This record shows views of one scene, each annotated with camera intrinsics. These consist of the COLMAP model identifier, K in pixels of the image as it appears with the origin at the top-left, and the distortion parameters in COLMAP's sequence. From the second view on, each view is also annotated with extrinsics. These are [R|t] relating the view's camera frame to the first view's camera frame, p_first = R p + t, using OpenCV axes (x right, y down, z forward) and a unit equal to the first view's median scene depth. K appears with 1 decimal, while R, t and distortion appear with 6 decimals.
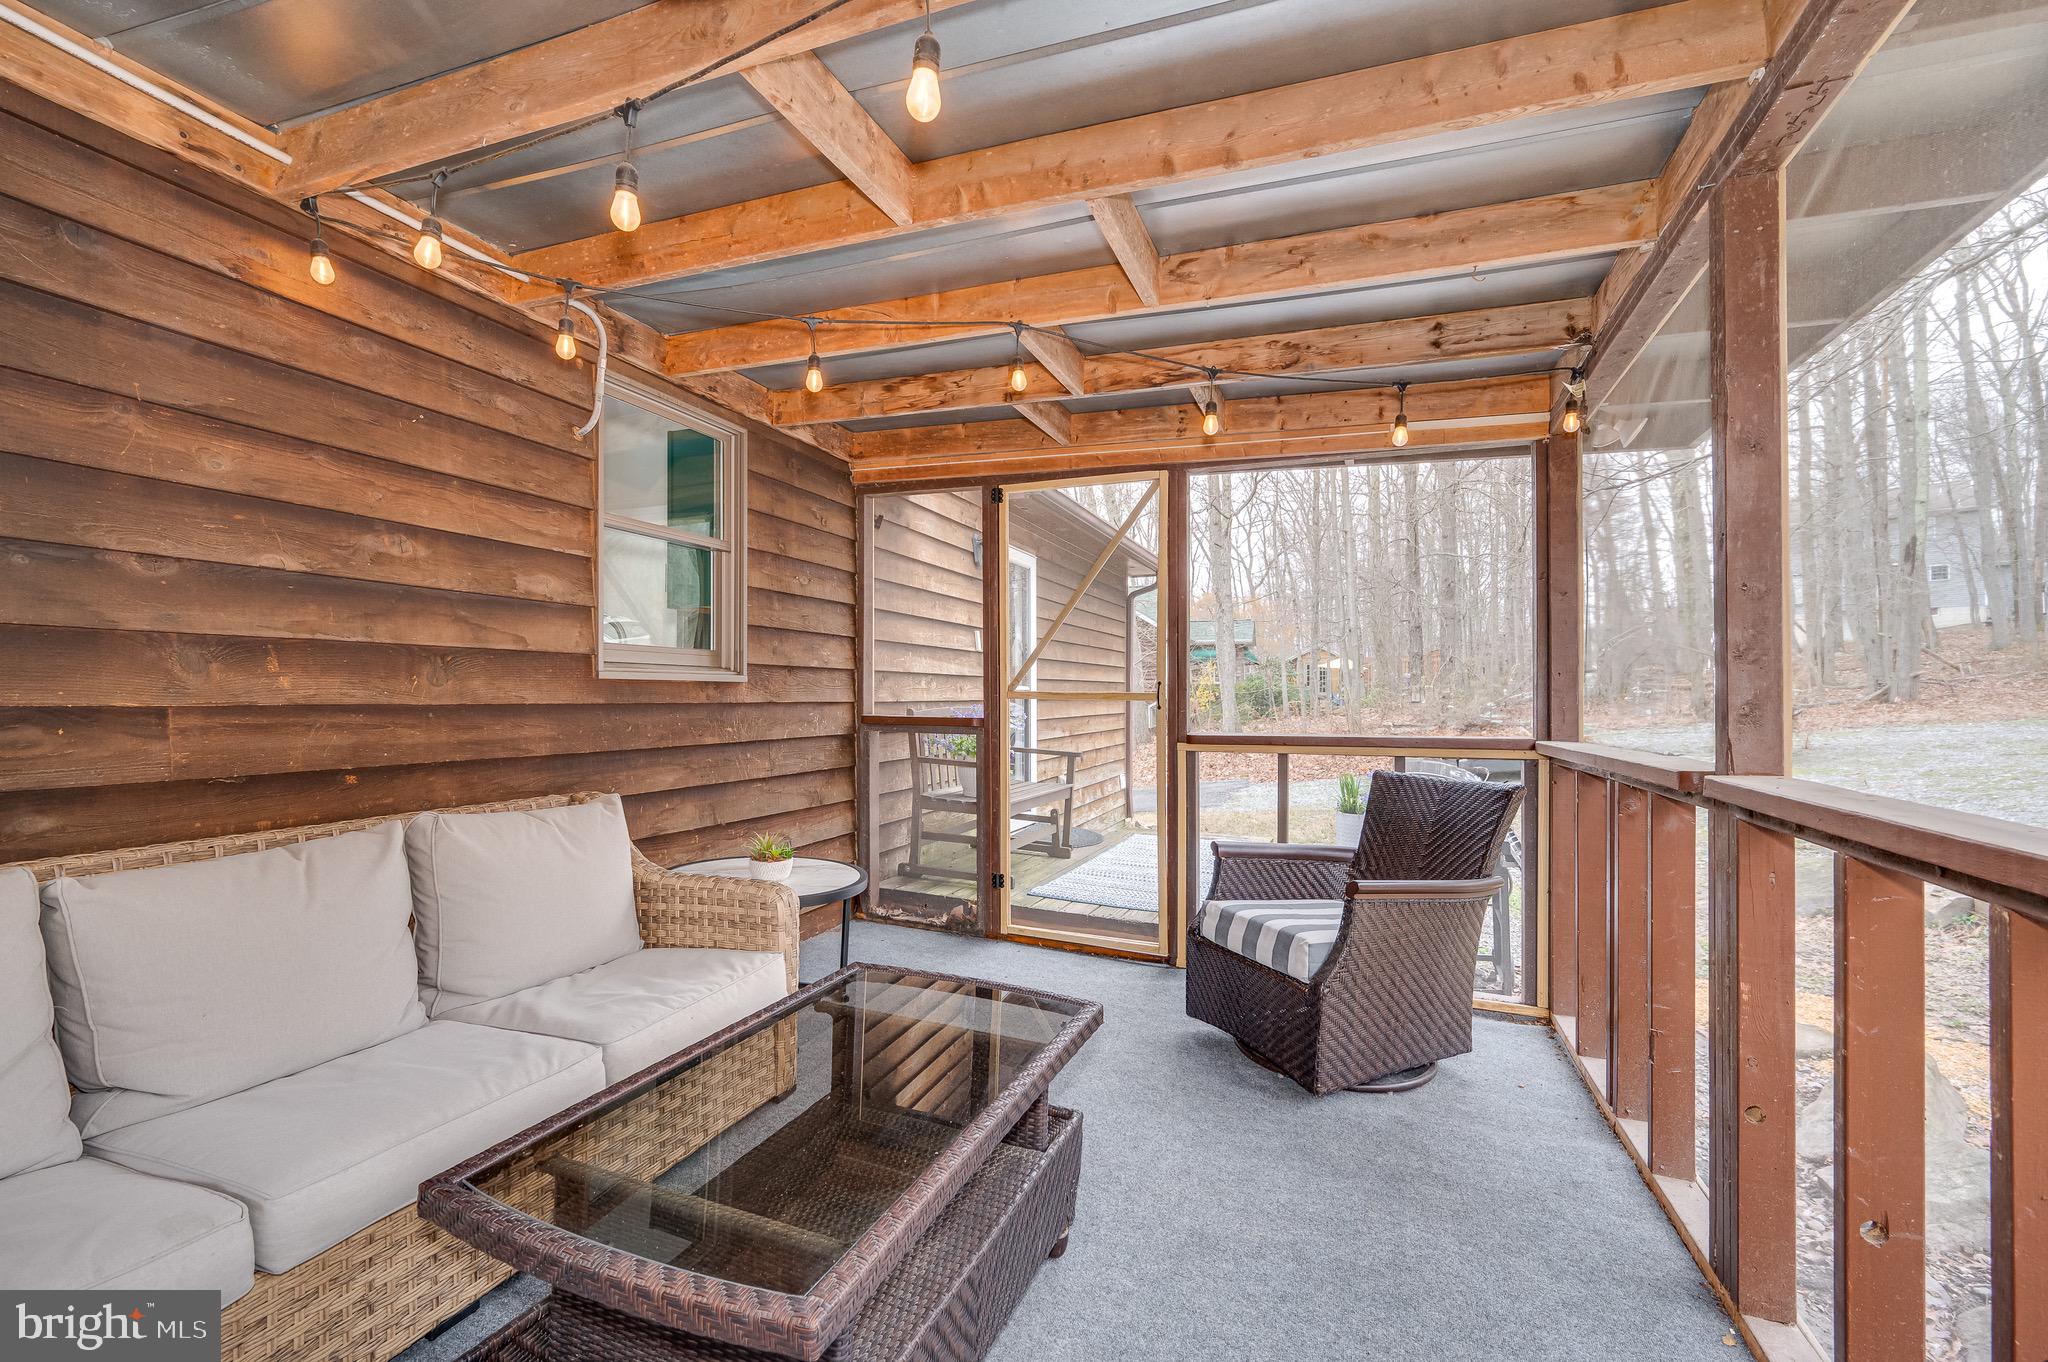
lens RADIAL K [[947.4, 0, 1019.3], [0, 947.4, 689.6], [0, 0, 1]] dist [-0.001554, 0.000888]
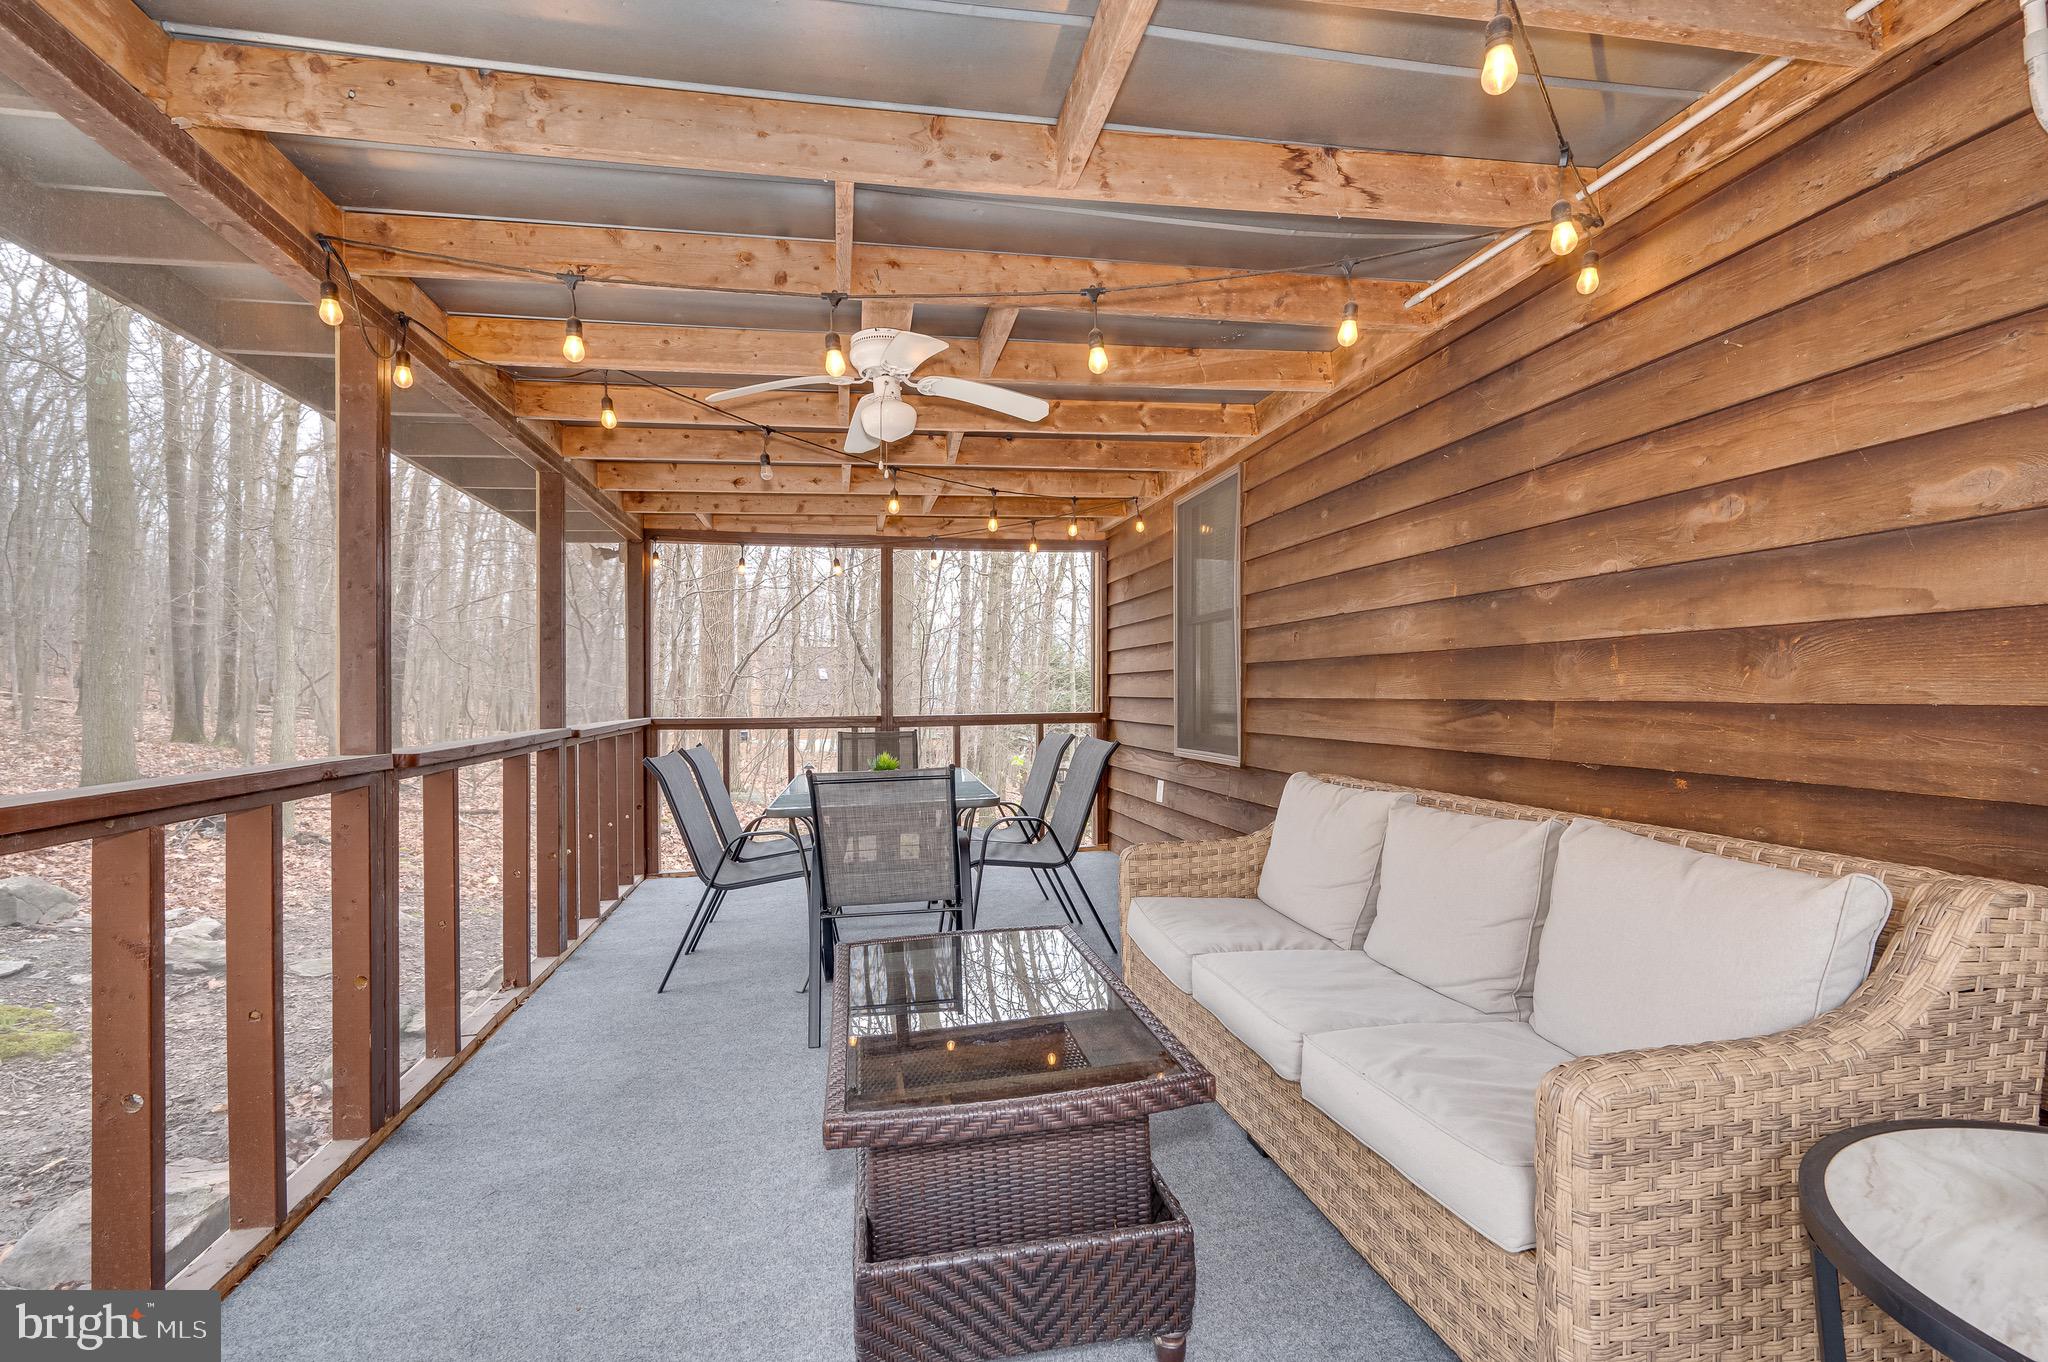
lens RADIAL K [[947.4, 0, 1023.5], [0, 947.4, 688.1], [0, 0, 1]] dist [-0.001554, 0.000888]
pose [[-0.851500, 0.005701, -0.524324, 0.308858], [0.013893, 0.999835, -0.011691, 0.004830], [0.524171, -0.017239, -0.851439, 1.444738]]
